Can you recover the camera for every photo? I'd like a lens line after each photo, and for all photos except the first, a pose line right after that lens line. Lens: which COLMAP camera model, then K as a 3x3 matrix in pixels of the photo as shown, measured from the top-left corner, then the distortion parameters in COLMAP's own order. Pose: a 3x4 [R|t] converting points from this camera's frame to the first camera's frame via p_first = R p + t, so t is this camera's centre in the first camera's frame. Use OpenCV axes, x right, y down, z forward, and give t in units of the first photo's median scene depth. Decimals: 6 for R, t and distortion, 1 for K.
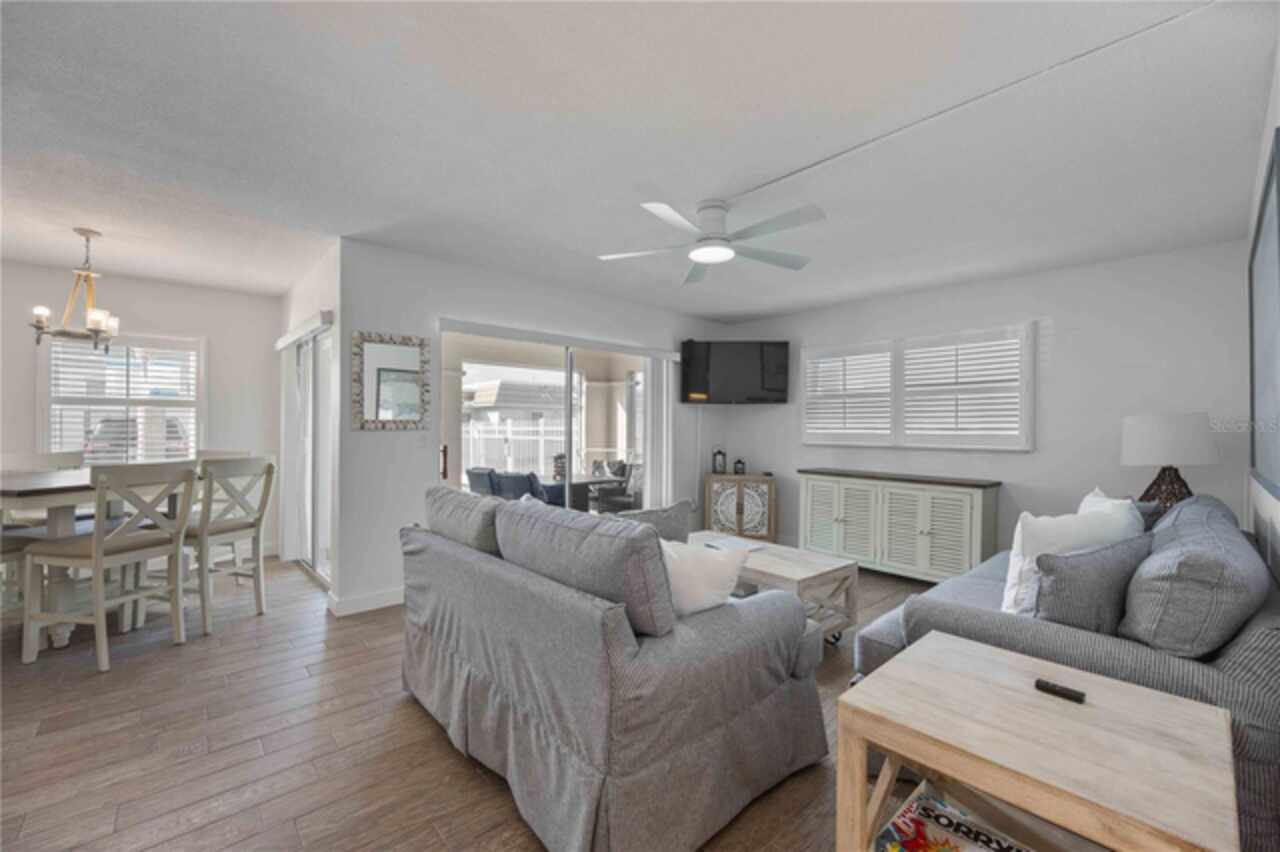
lens RADIAL K [[506.3, 0, 620.0], [0, 506.3, 425.0], [0, 0, 1]] dist [0.002360, 0.000094]
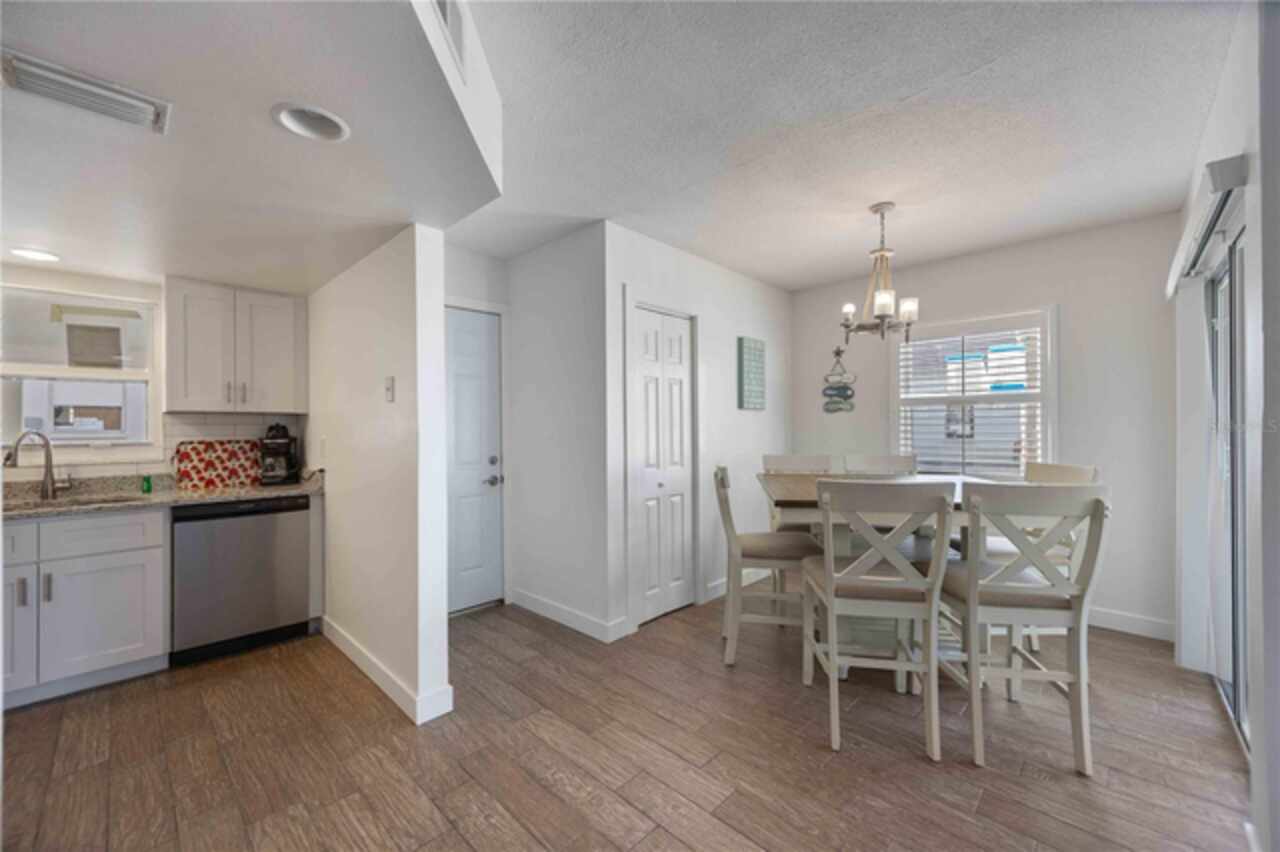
lens RADIAL K [[506.3, 0, 634.1], [0, 506.3, 427.4], [0, 0, 1]] dist [0.002360, 0.000094]
pose [[0.083955, -0.002154, -0.996467, -0.204323], [0.008320, 0.999964, -0.001461, -0.001788], [0.996435, -0.008168, 0.083970, 0.475351]]
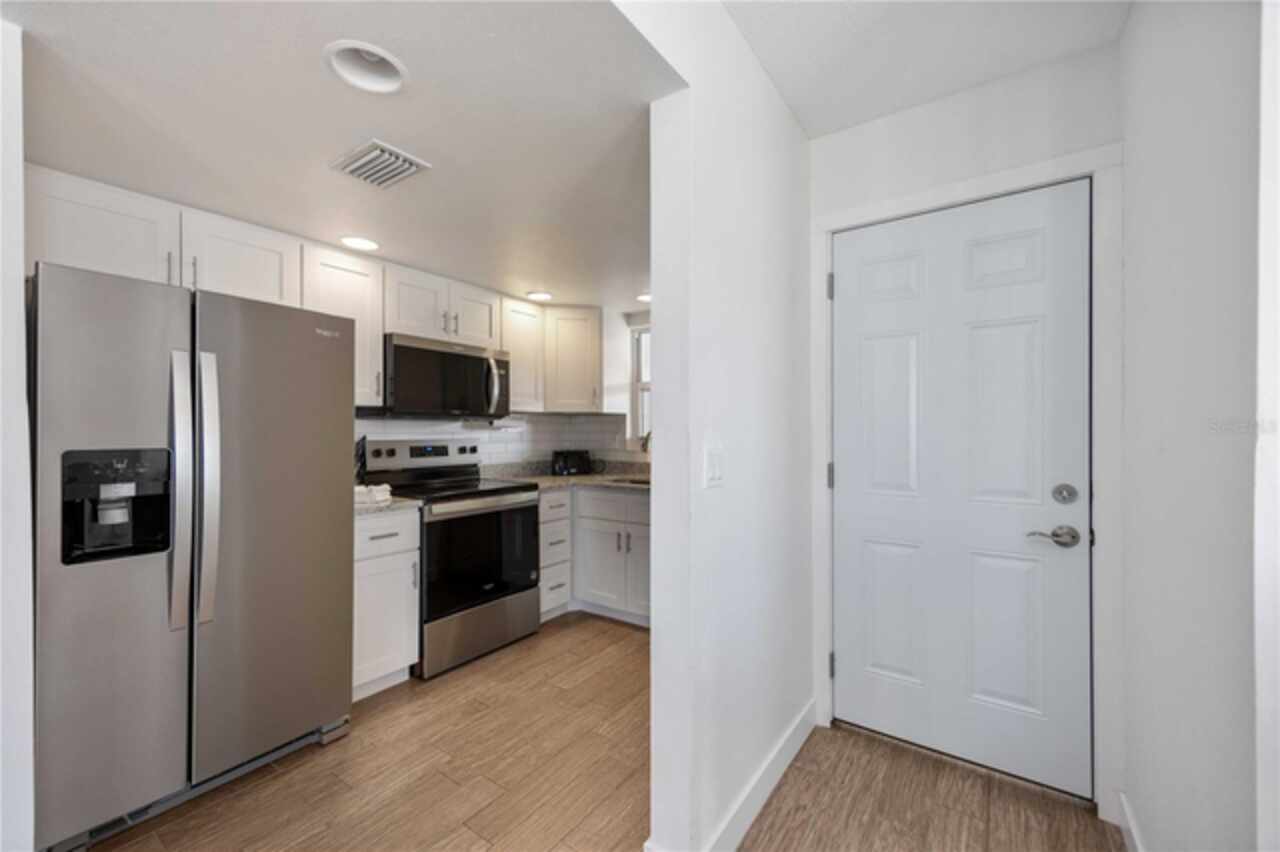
lens RADIAL K [[506.3, 0, 642.6], [0, 506.3, 432.1], [0, 0, 1]] dist [0.002360, 0.000094]
pose [[-0.966940, -0.003046, -0.254987, -0.770876], [-0.003989, 0.999987, 0.003182, 0.003448], [0.254974, 0.004094, -0.966939, 0.649893]]
